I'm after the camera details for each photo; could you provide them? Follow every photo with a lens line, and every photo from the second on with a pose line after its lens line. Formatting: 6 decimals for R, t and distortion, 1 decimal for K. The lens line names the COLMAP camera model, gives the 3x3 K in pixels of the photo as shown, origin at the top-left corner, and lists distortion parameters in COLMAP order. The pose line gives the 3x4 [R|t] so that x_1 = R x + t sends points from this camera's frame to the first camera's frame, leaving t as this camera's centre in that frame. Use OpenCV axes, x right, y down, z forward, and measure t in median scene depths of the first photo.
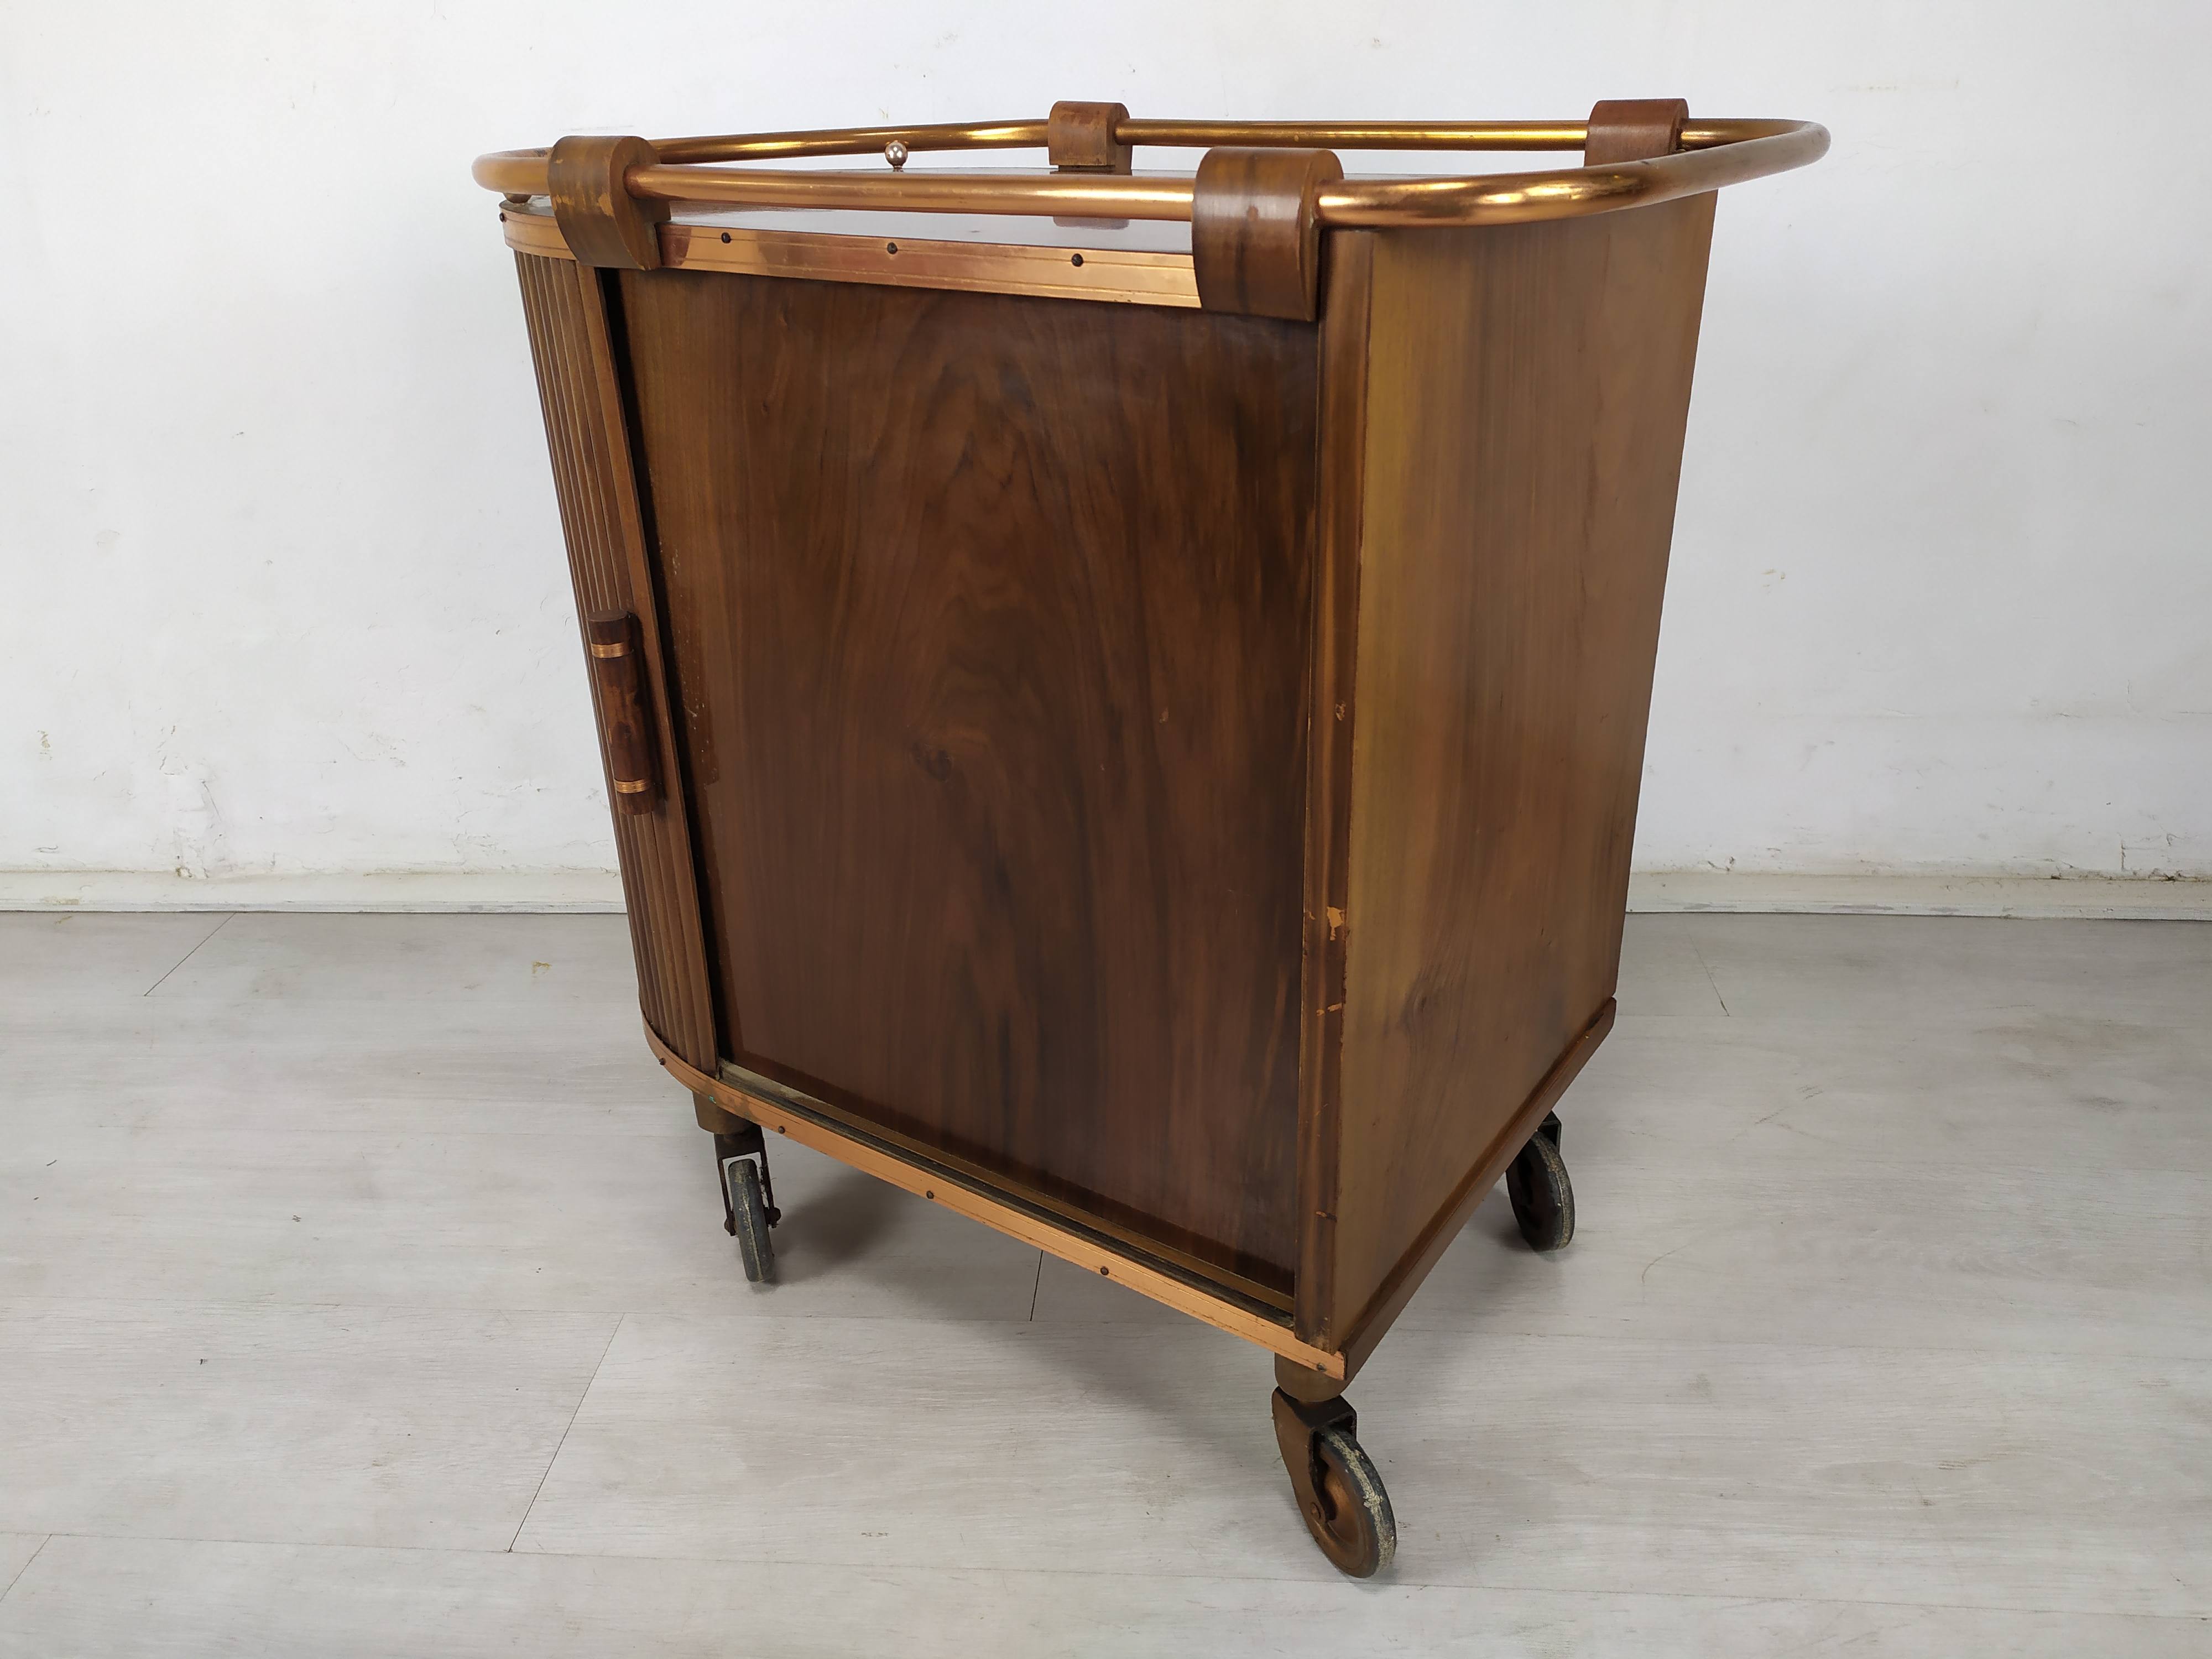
lens RADIAL K [[1648.1, 0, 1108.4], [0, 1648.1, 833.6], [0, 0, 1]] dist [0.007988, -0.000154]
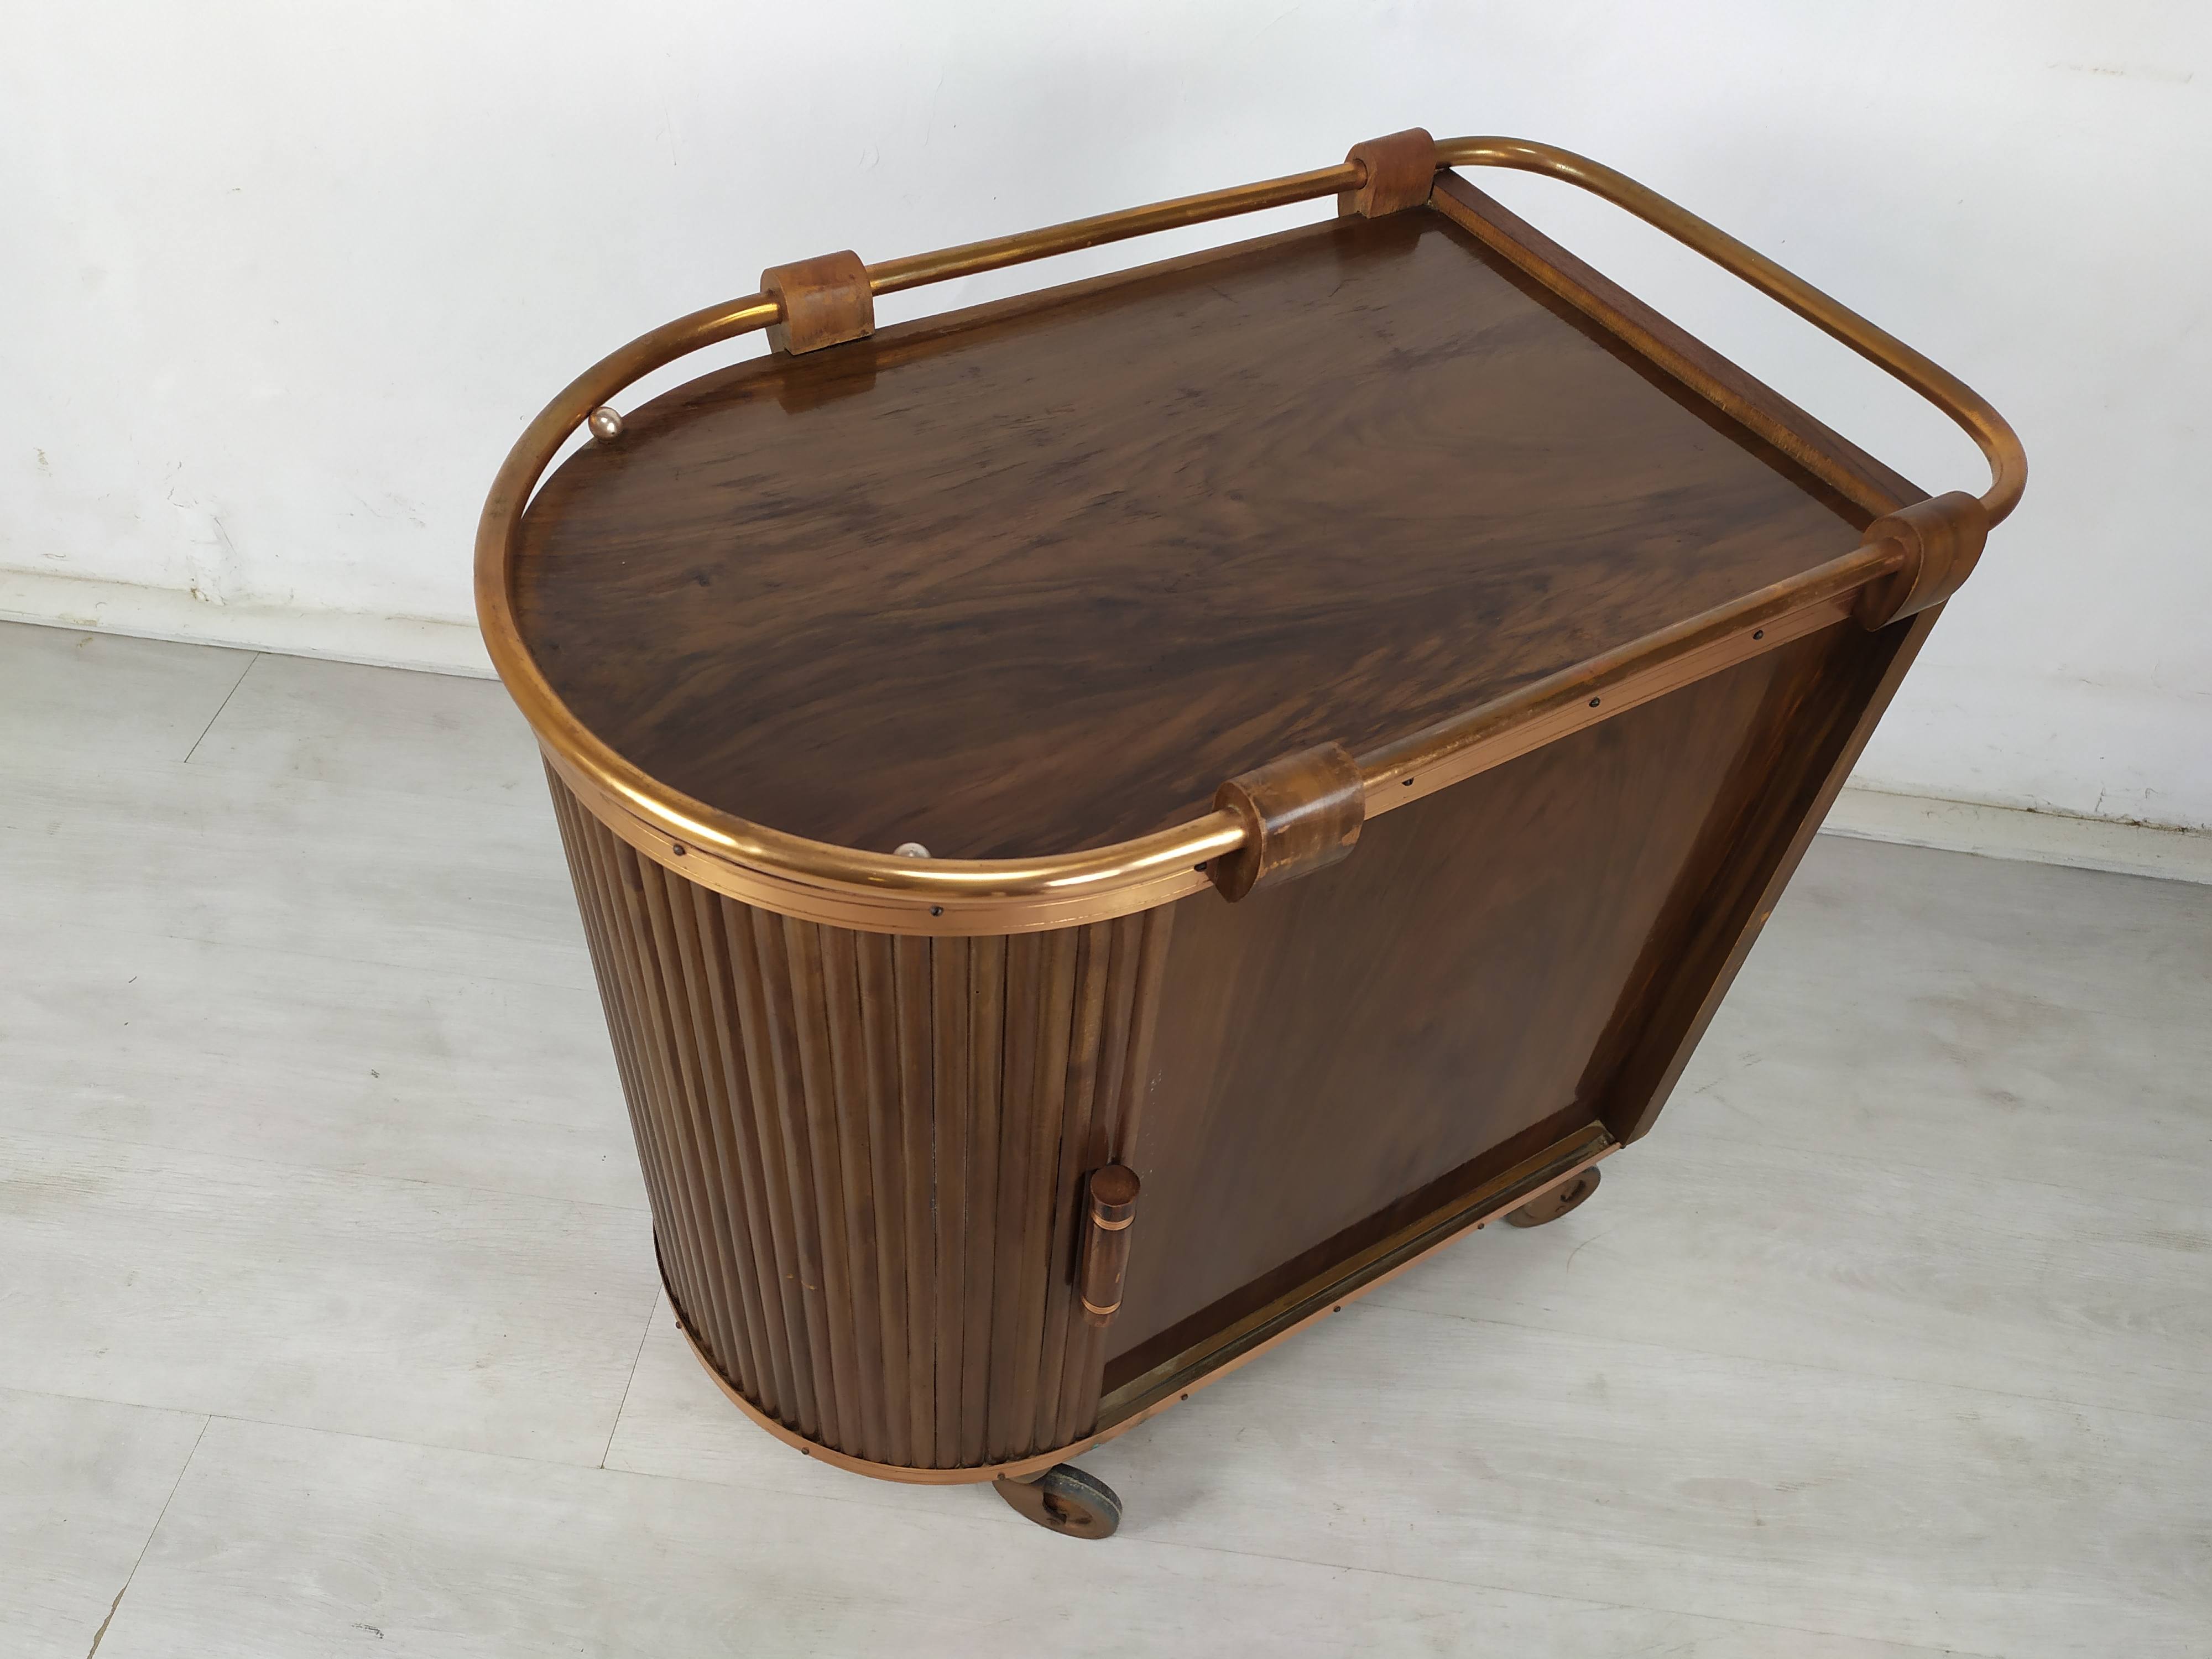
lens RADIAL K [[1648.1, 0, 1108.4], [0, 1648.1, 833.6], [0, 0, 1]] dist [0.007988, -0.000154]
pose [[0.994503, 0.093886, 0.046358, -0.067562], [-0.104305, 0.927088, 0.360039, -0.335455], [-0.009175, -0.362895, 0.931785, 0.029662]]
